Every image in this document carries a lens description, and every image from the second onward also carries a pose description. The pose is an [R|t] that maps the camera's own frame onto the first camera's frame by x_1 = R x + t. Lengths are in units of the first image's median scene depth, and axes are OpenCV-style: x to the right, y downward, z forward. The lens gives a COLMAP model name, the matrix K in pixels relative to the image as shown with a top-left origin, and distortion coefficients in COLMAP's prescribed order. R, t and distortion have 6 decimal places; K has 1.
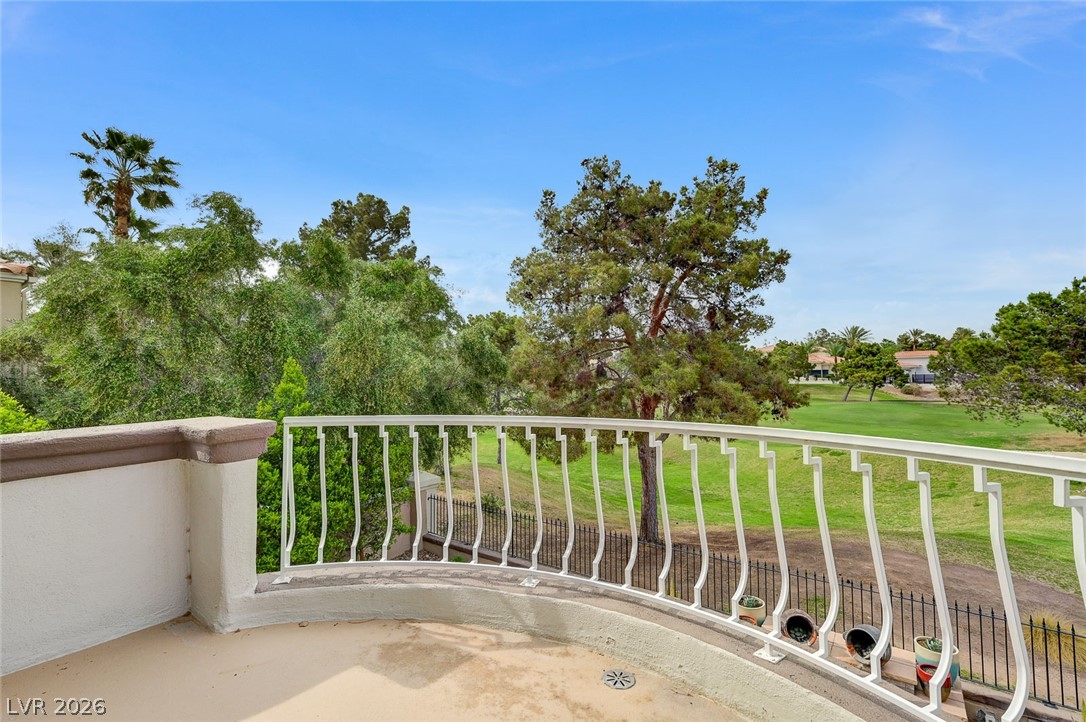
lens RADIAL K [[510.0, 0, 535.2], [0, 510.0, 361.3], [0, 0, 1]] dist [0.012408, 0.000679]
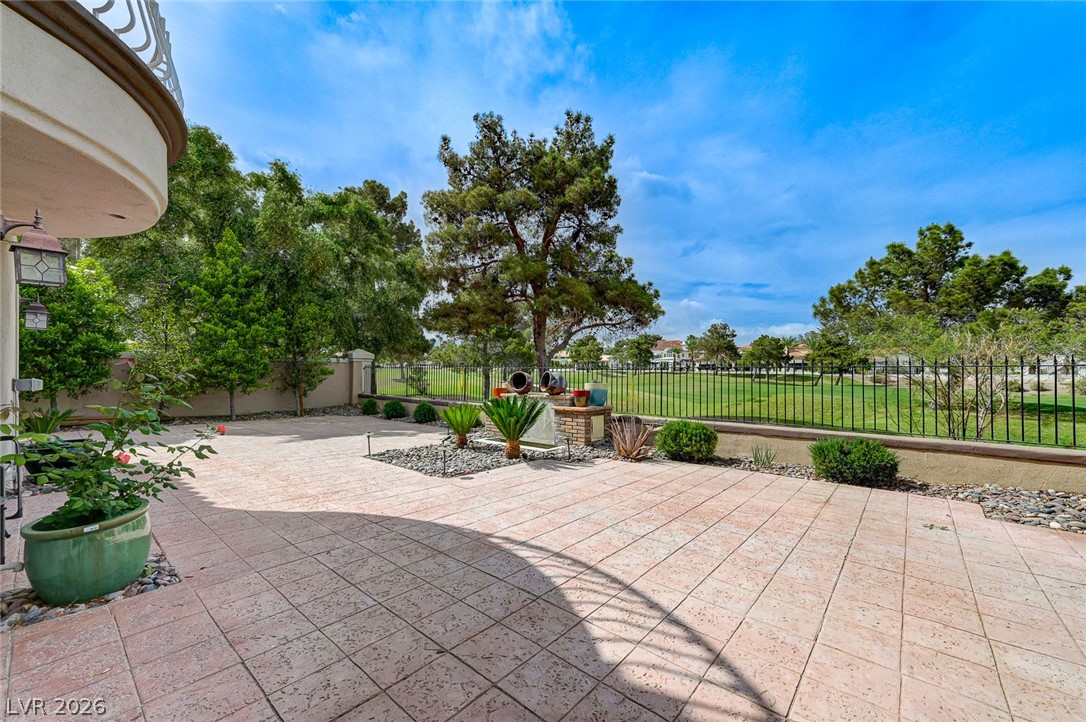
lens RADIAL K [[430.6, 0, 537.2], [0, 430.6, 370.2], [0, 0, 1]] dist [0.019439, 0.002248]
pose [[0.996860, 0.018593, -0.076974, 0.344502], [-0.017609, 0.999755, 0.013448, 0.246888], [0.077205, -0.012051, 0.996942, -0.129179]]
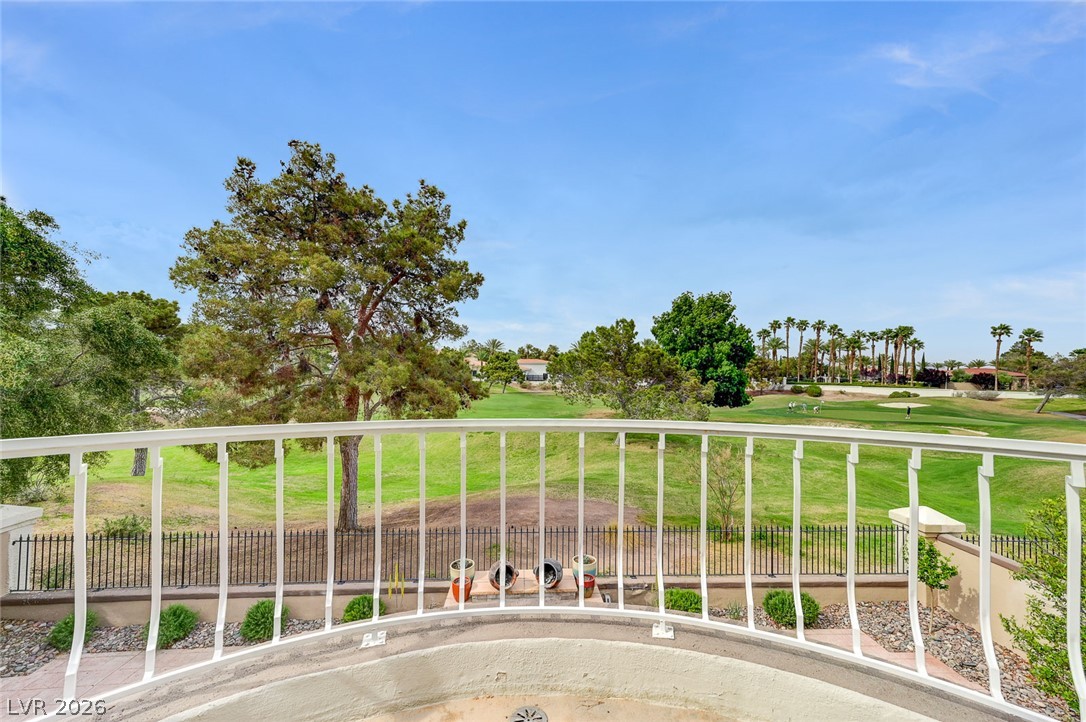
lens RADIAL K [[430.6, 0, 552.6], [0, 430.6, 371.8], [0, 0, 1]] dist [0.019439, 0.002248]
pose [[0.763543, 0.018859, 0.645481, -0.046075], [-0.034167, 0.999353, 0.011218, 0.003600], [-0.644852, -0.030620, 0.763694, 0.067866]]
